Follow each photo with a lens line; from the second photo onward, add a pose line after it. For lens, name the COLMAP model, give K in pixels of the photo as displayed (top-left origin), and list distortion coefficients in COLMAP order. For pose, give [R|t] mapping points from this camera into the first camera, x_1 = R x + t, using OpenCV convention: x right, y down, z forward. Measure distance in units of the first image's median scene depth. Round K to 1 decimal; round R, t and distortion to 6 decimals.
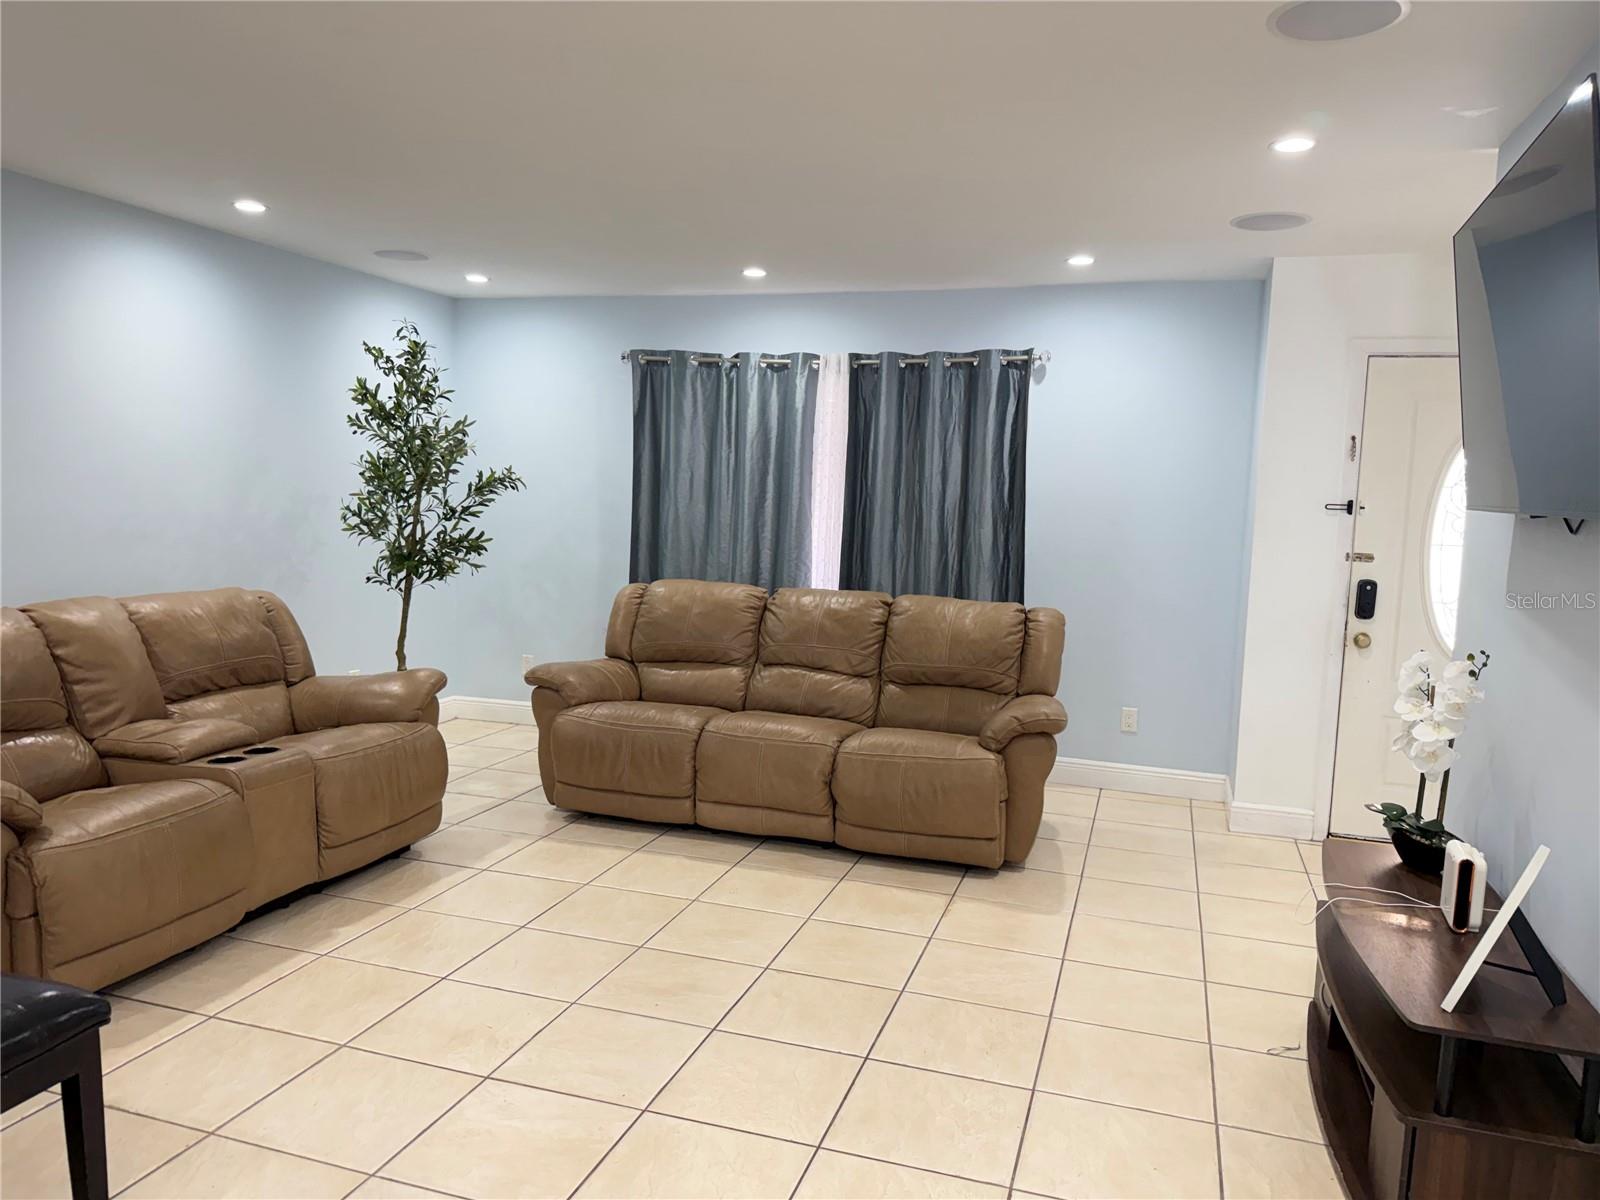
lens RADIAL K [[1145.9, 0, 786.6], [0, 1145.9, 606.0], [0, 0, 1]] dist [0.171145, -0.348757]
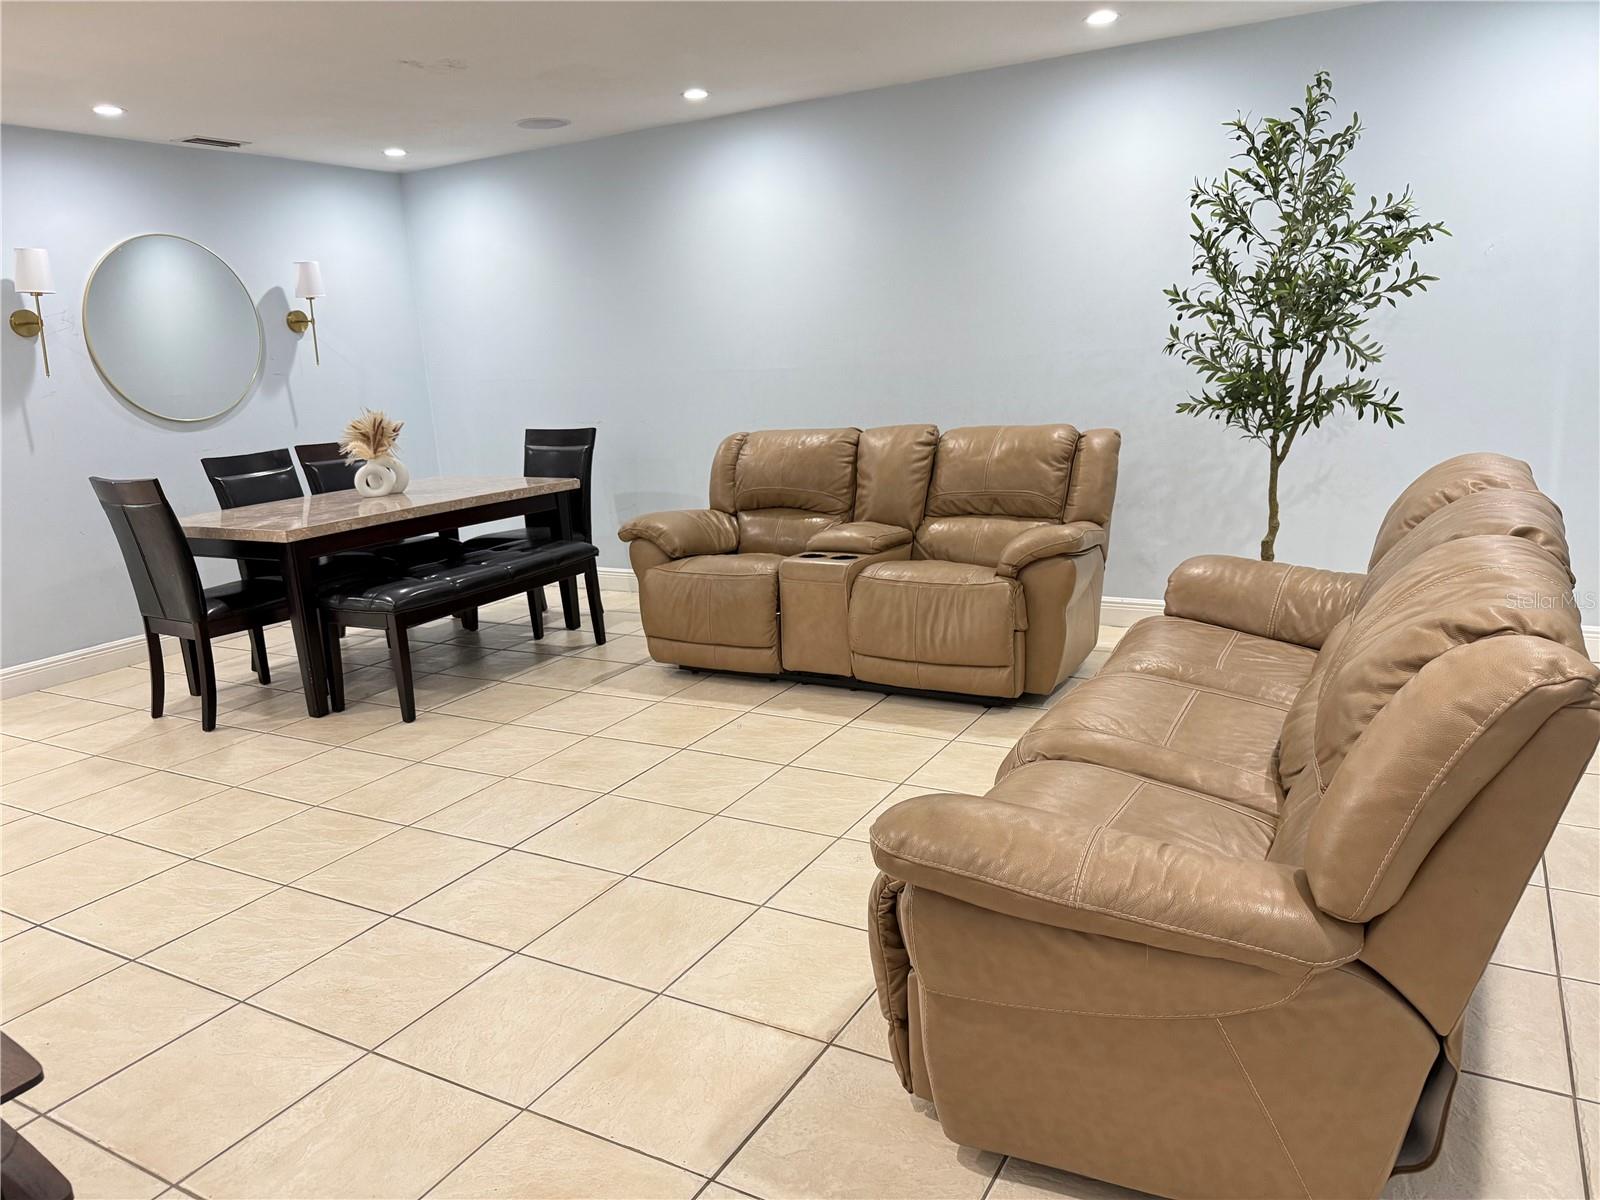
lens RADIAL K [[1114.1, 0, 800.0], [0, 1114.1, 600.0], [0, 0, 1]] dist [0.039722, -0.052364]
pose [[-0.199485, 0.196001, -0.960099, 0.497148], [-0.046461, 0.976798, 0.209063, -0.053390], [0.978799, 0.086312, -0.185750, 0.851948]]
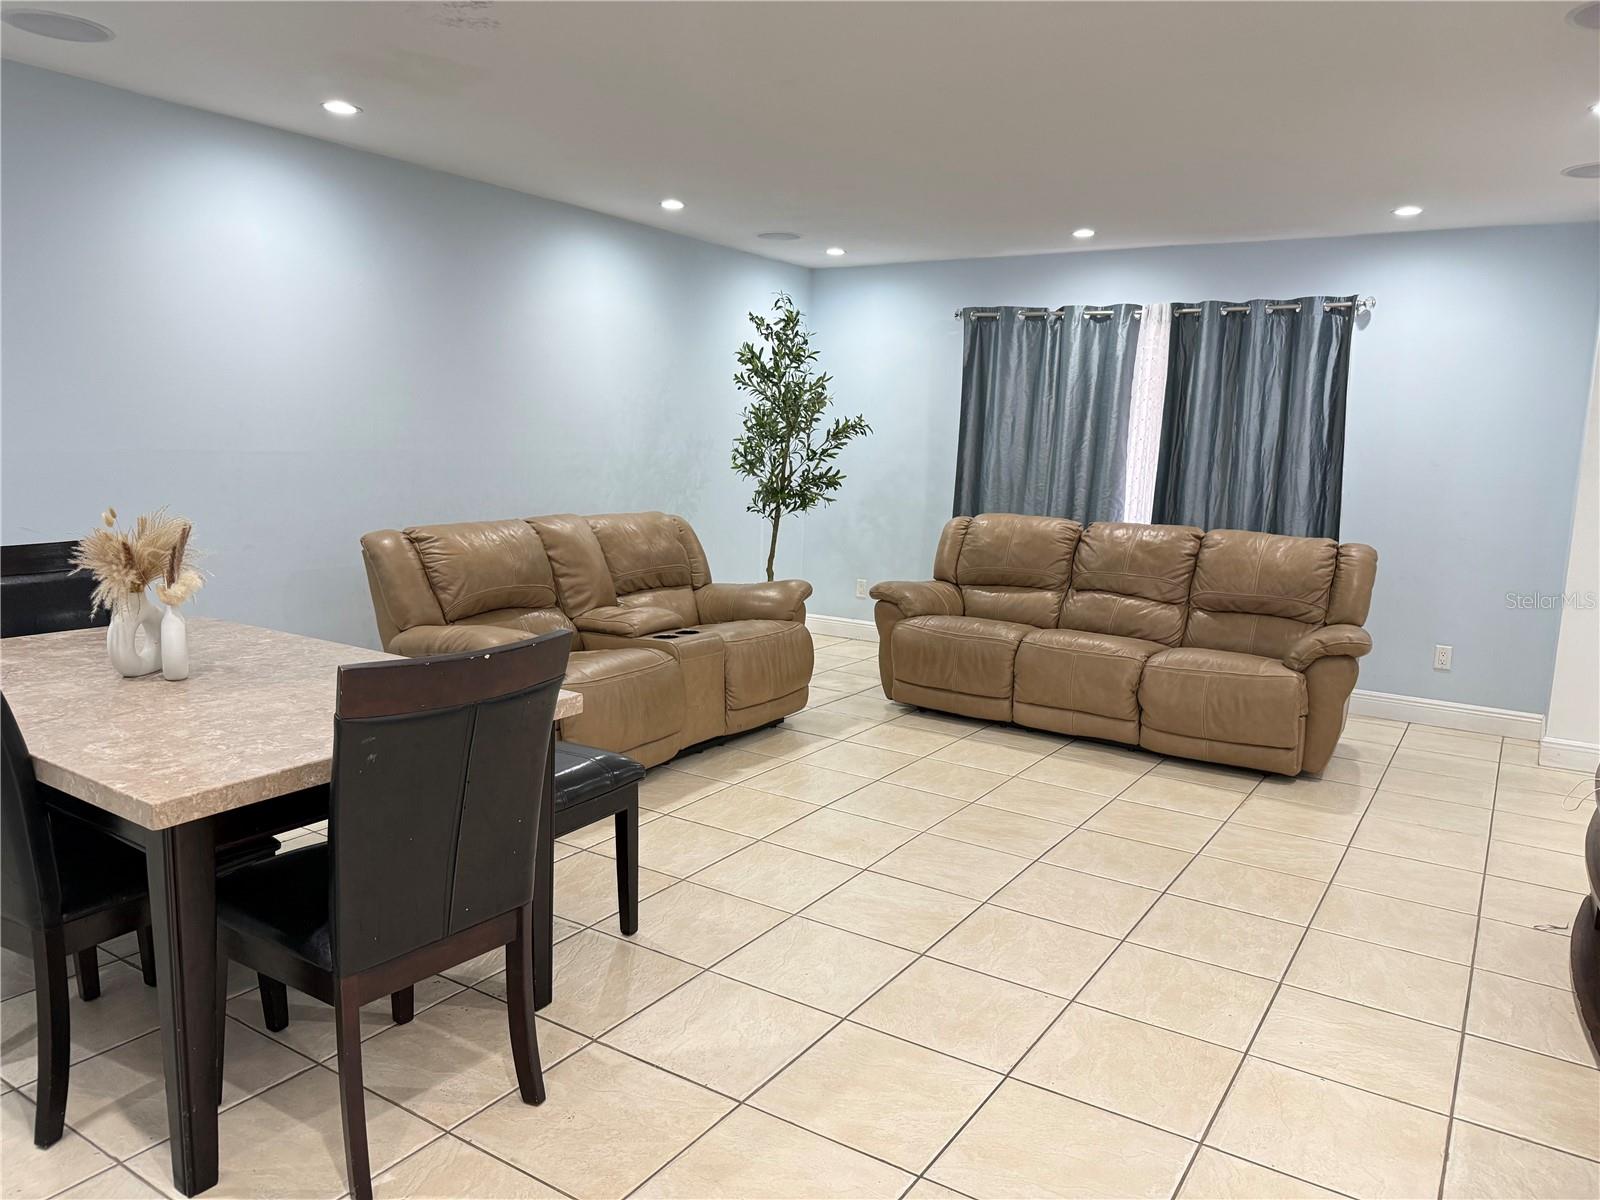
lens RADIAL K [[1145.9, 0, 786.6], [0, 1145.9, 606.0], [0, 0, 1]] dist [0.171145, -0.348757]
pose [[0.967587, 0.035457, -0.250036, -0.011722], [-0.024476, 0.998600, 0.046894, 0.021740], [0.251349, -0.039254, 0.967100, -0.167717]]
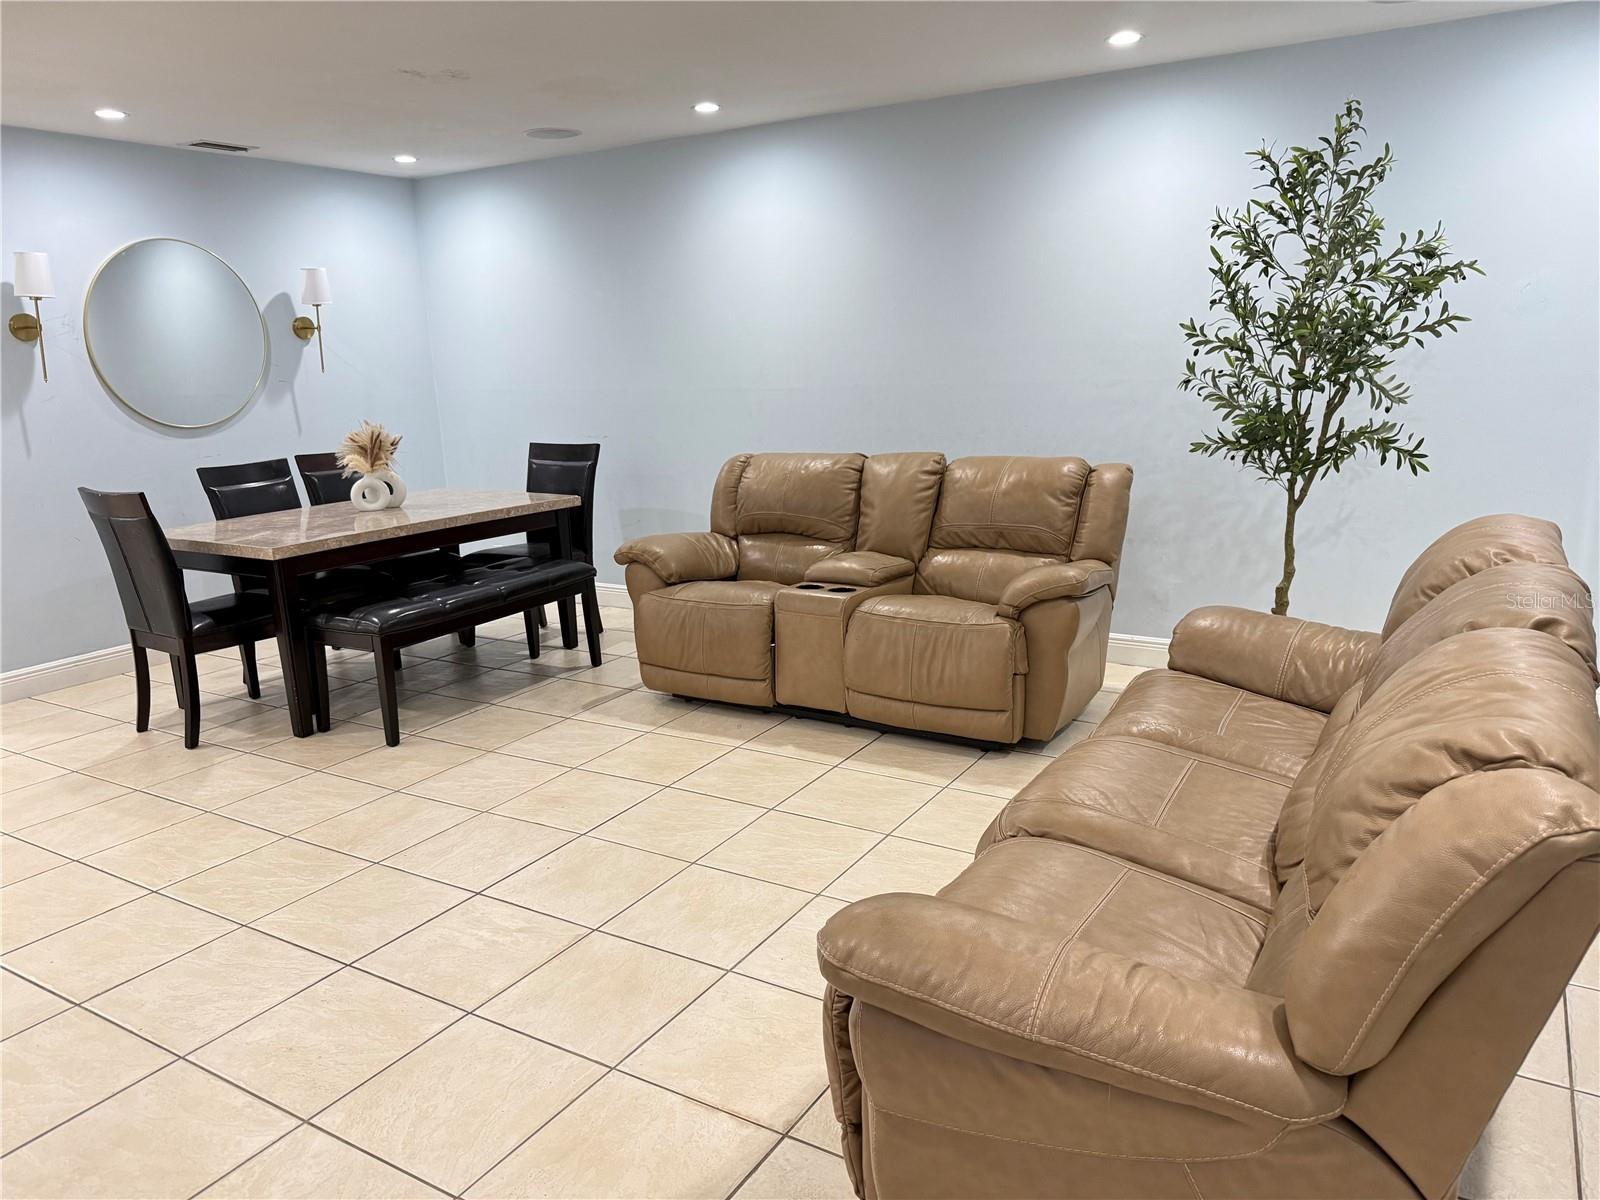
lens RADIAL K [[1110.8, 0, 800.0], [0, 1110.8, 600.0], [0, 0, 1]] dist [0.032397, -0.038161]
pose [[-0.227711, 0.192188, -0.954574, 0.461099], [-0.068761, 0.974707, 0.212645, -0.074155], [0.971298, 0.114059, -0.208737, 0.866239]]
